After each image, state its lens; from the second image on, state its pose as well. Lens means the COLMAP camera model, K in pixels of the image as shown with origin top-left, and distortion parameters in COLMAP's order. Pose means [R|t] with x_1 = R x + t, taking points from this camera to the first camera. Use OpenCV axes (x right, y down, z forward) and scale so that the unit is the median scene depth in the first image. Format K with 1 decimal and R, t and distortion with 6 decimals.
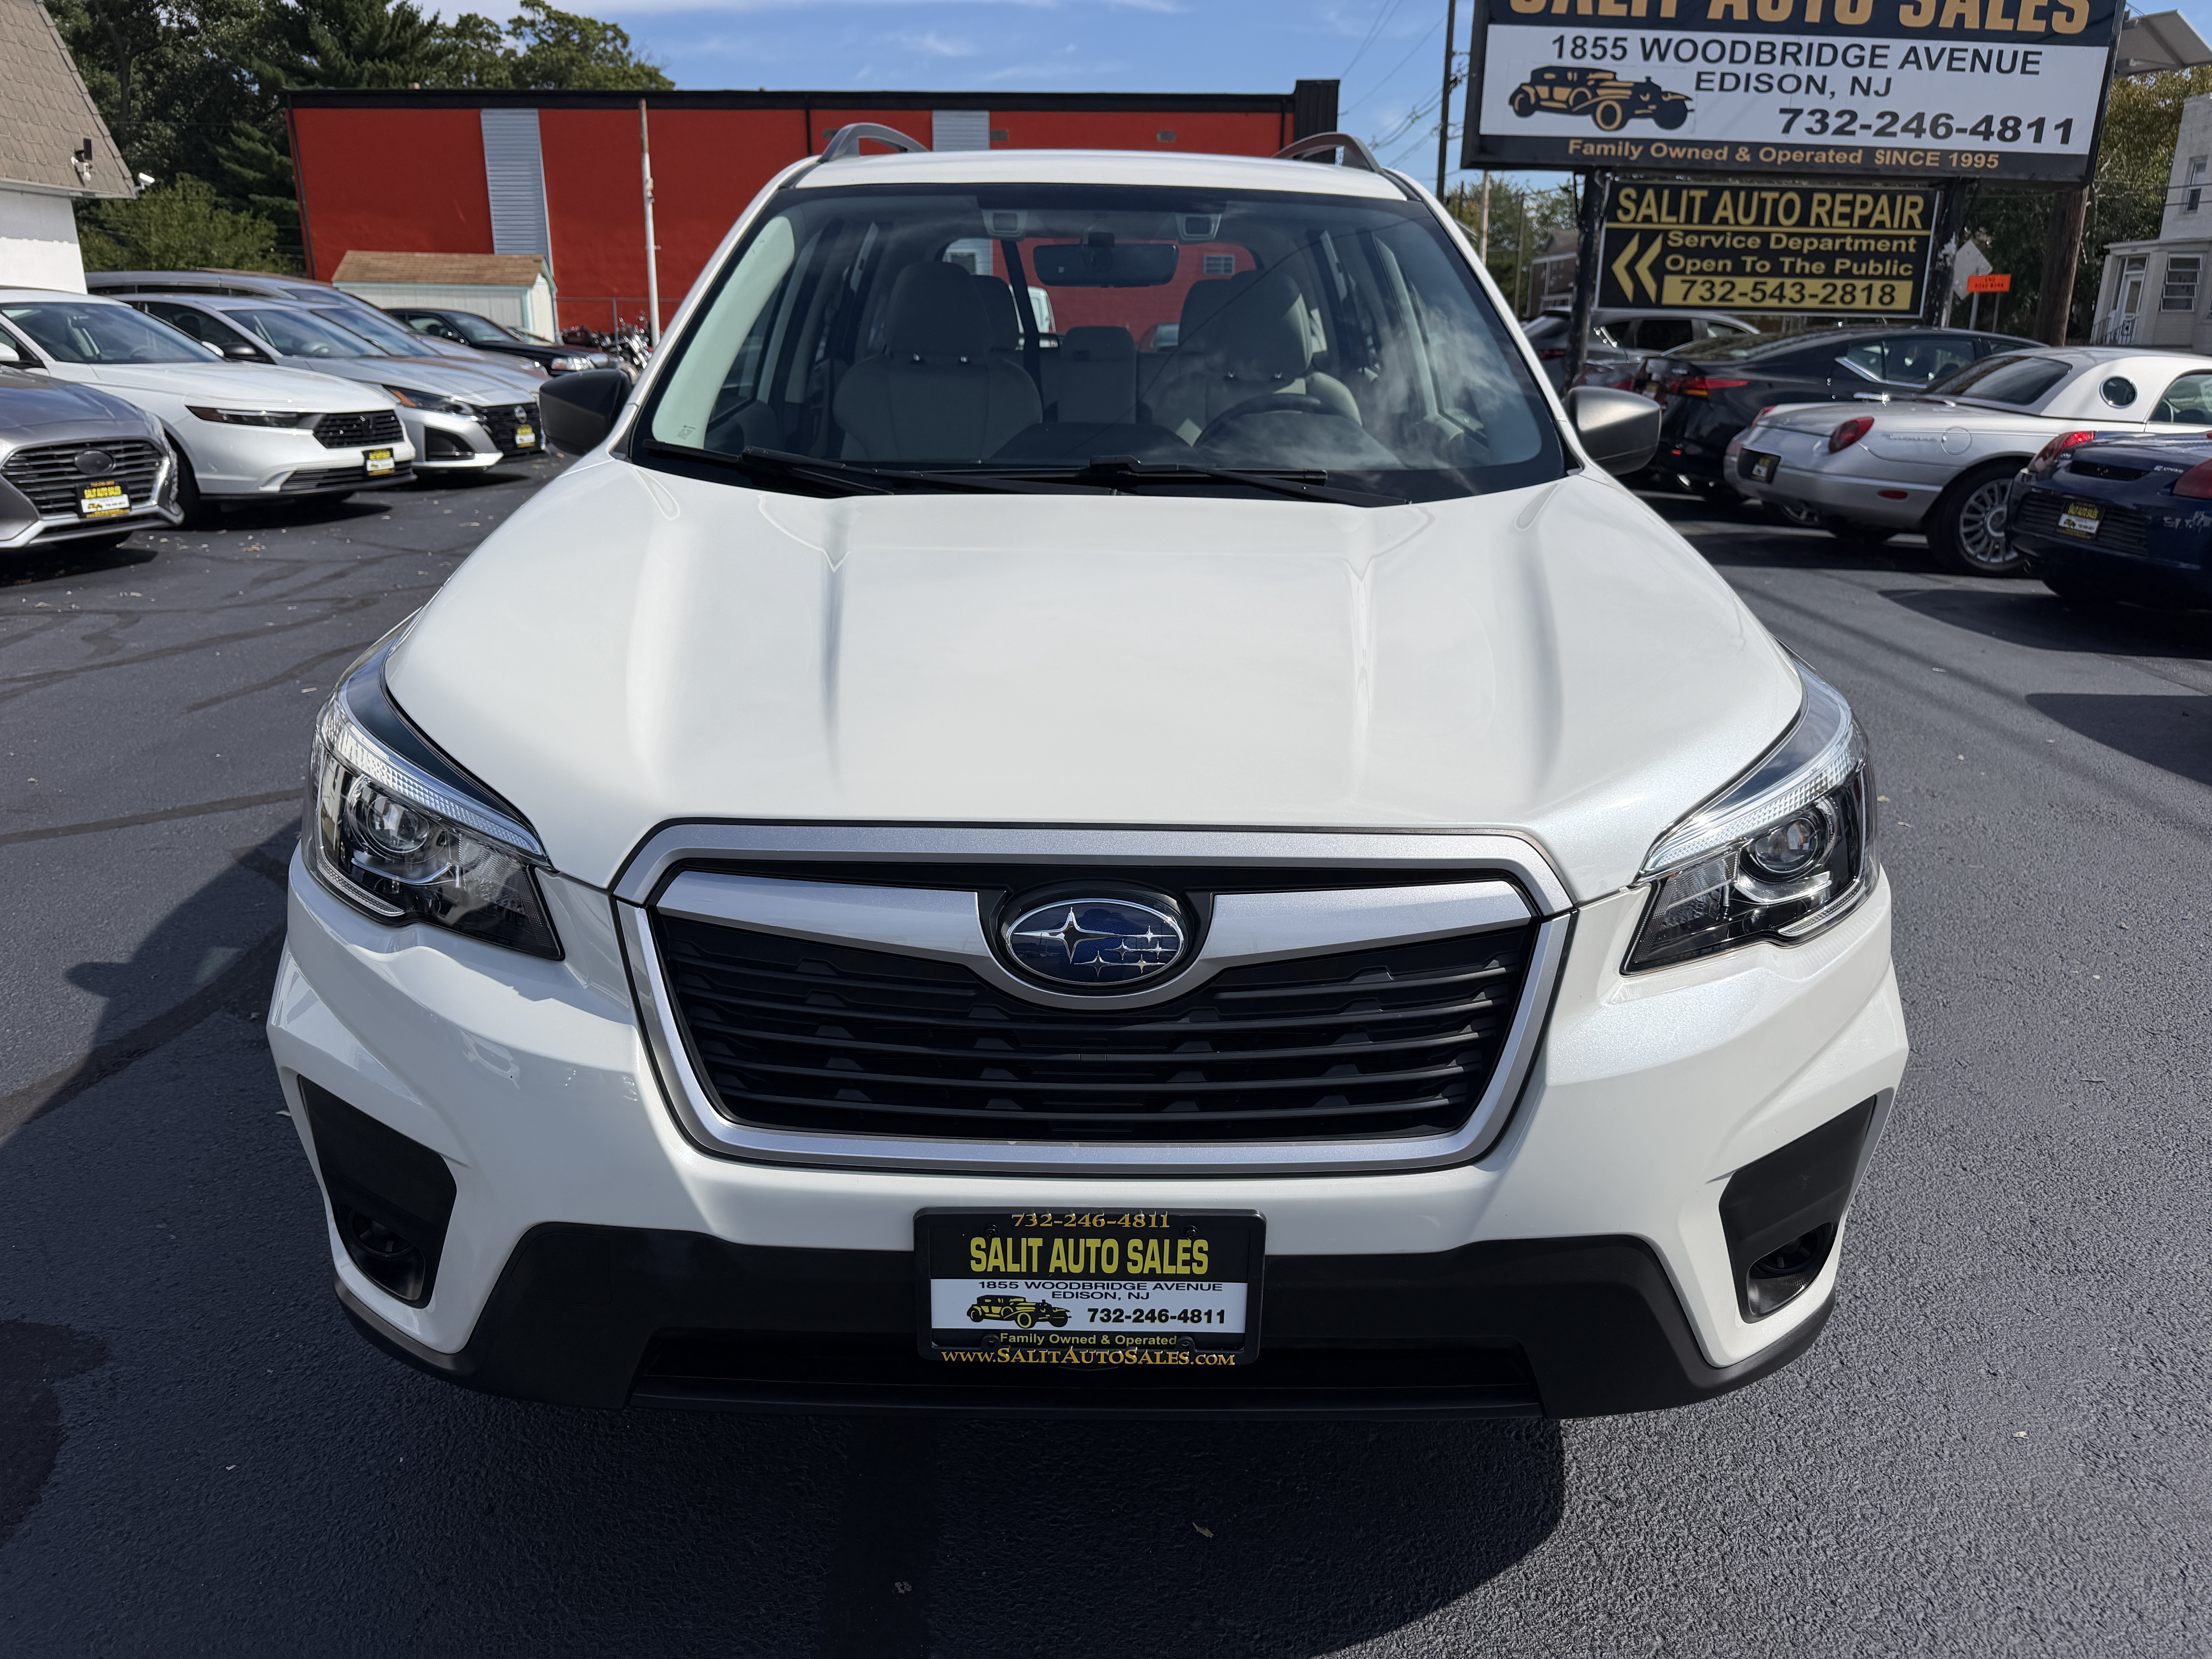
lens RADIAL K [[1566.8, 0, 1127.7], [0, 1566.8, 835.8], [0, 0, 1]] dist [0.035060, -0.047686]
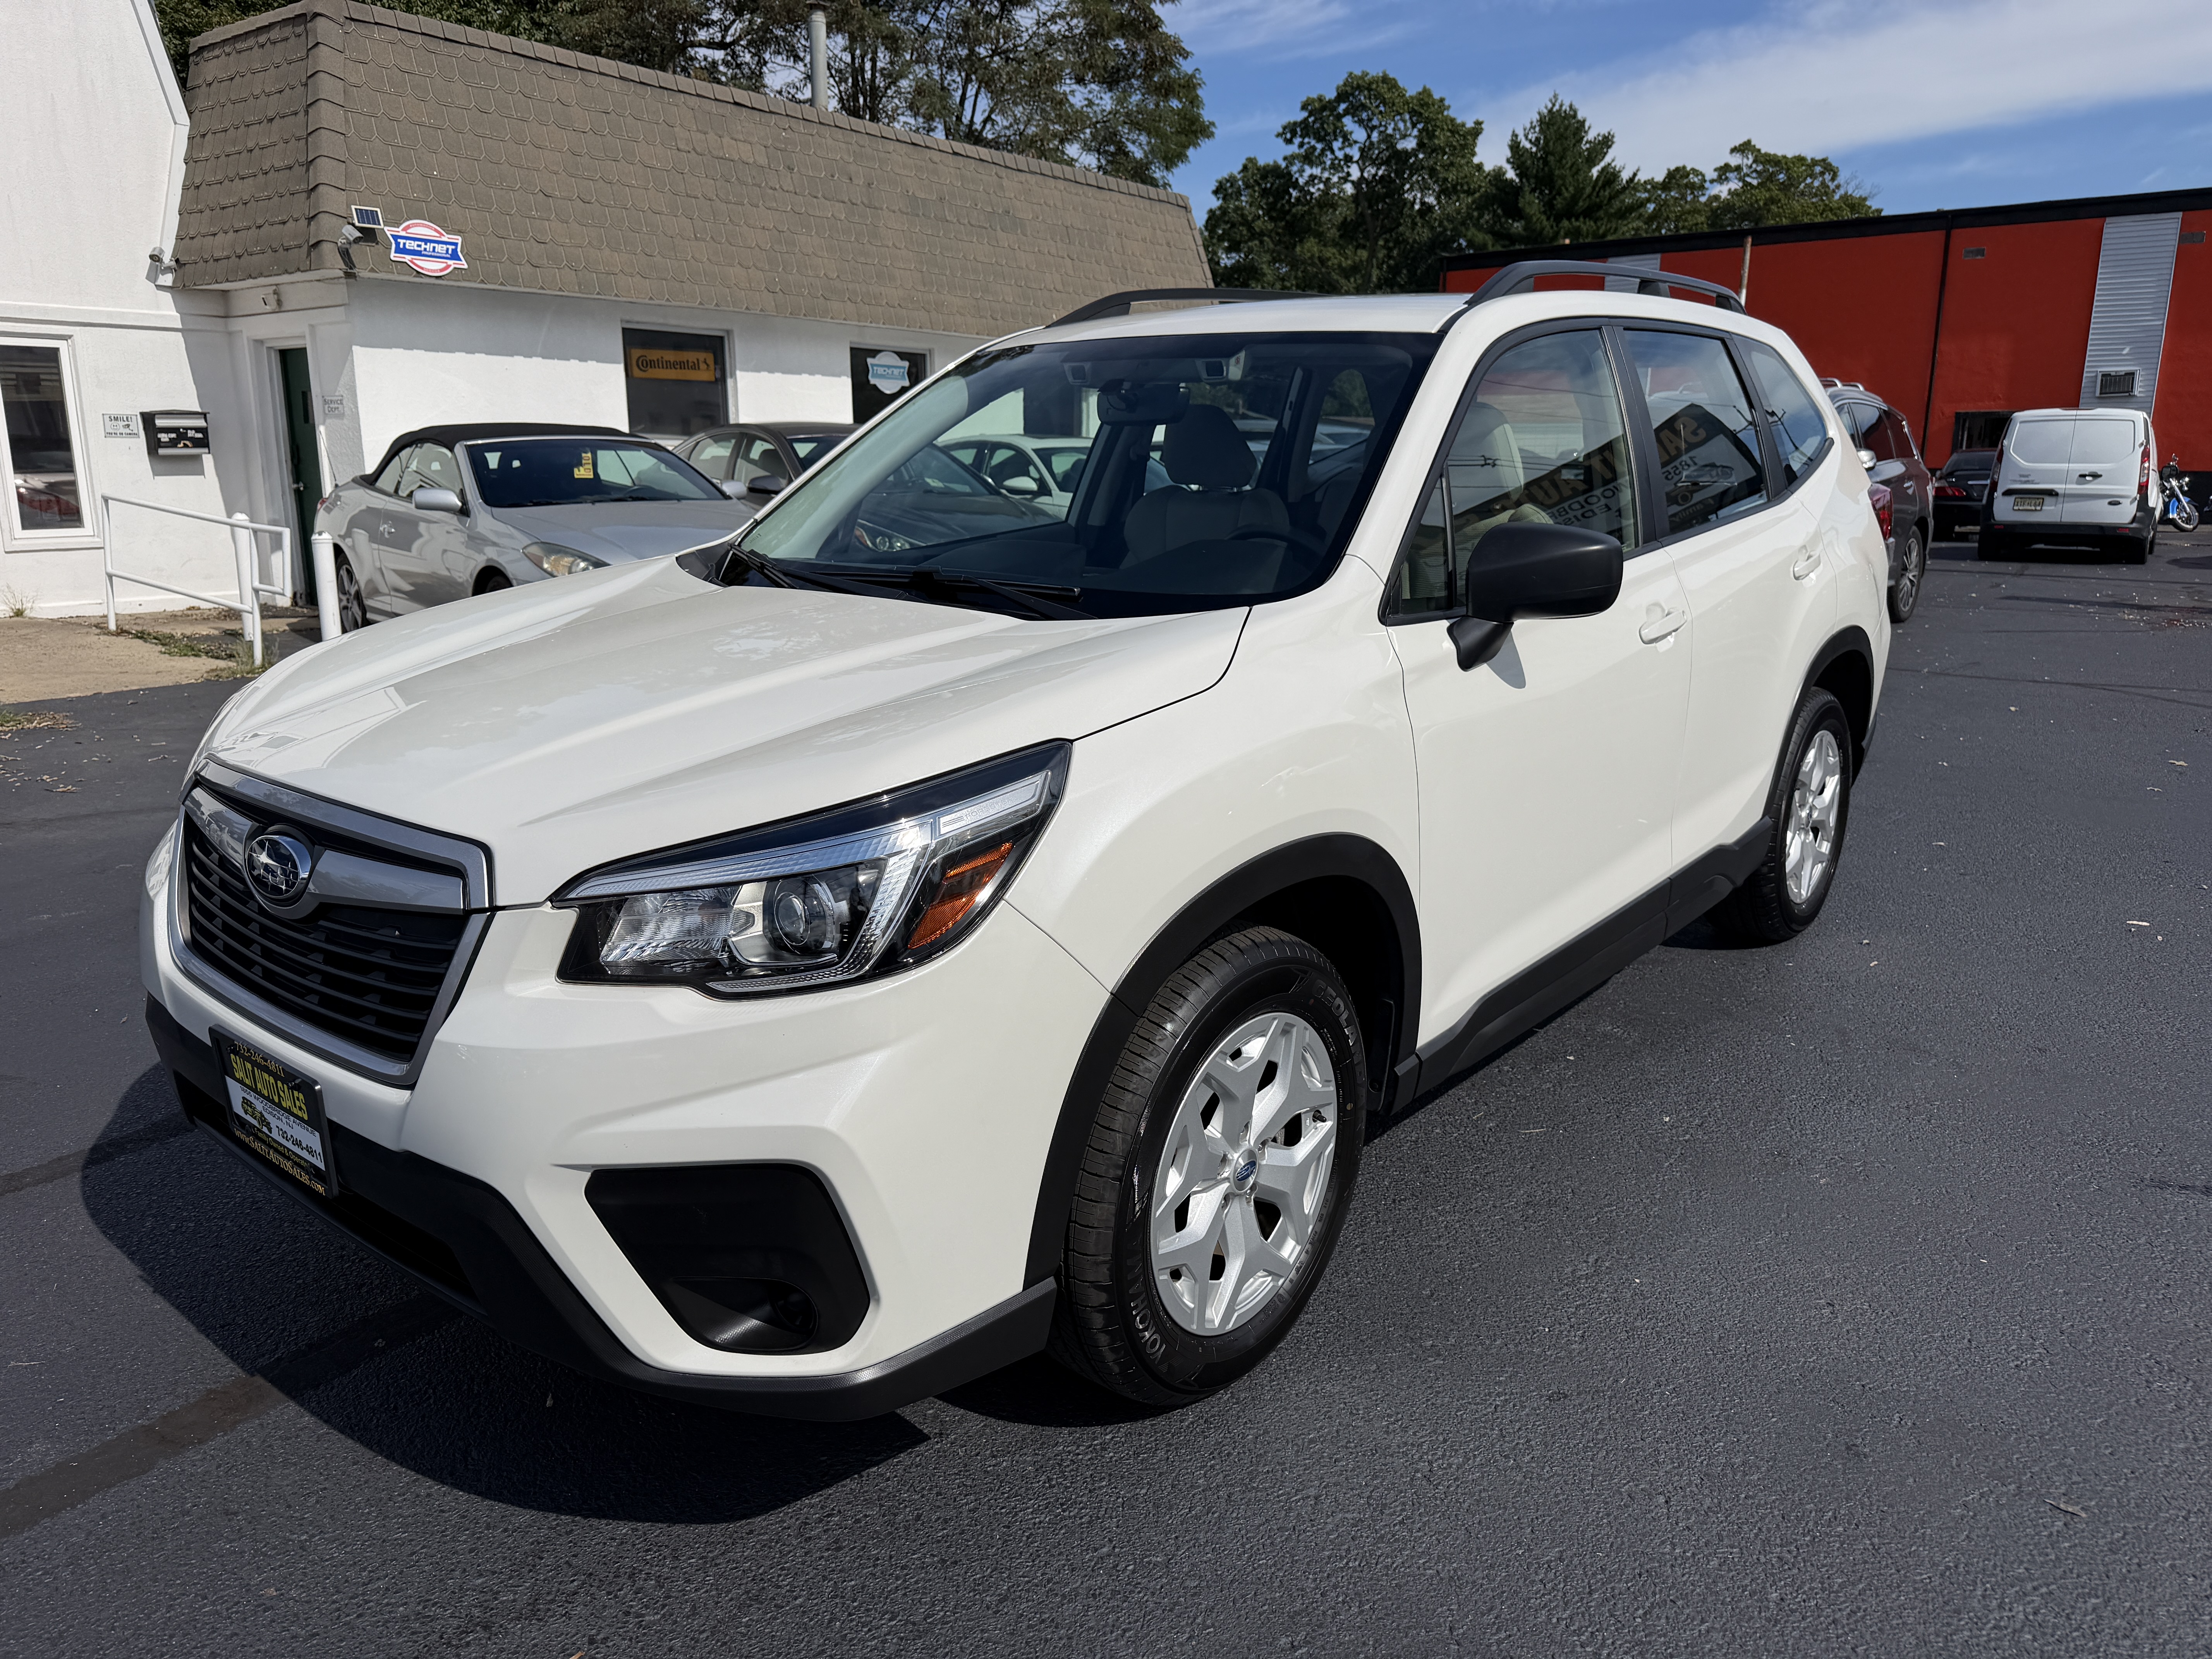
lens RADIAL K [[1566.8, 0, 1074.5], [0, 1566.8, 862.4], [0, 0, 1]] dist [0.035060, -0.047686]
pose [[0.753556, 0.158312, -0.638036, 0.145190], [-0.198371, 0.980087, 0.008896, -0.009623], [0.626739, 0.119864, 0.769955, 0.032023]]
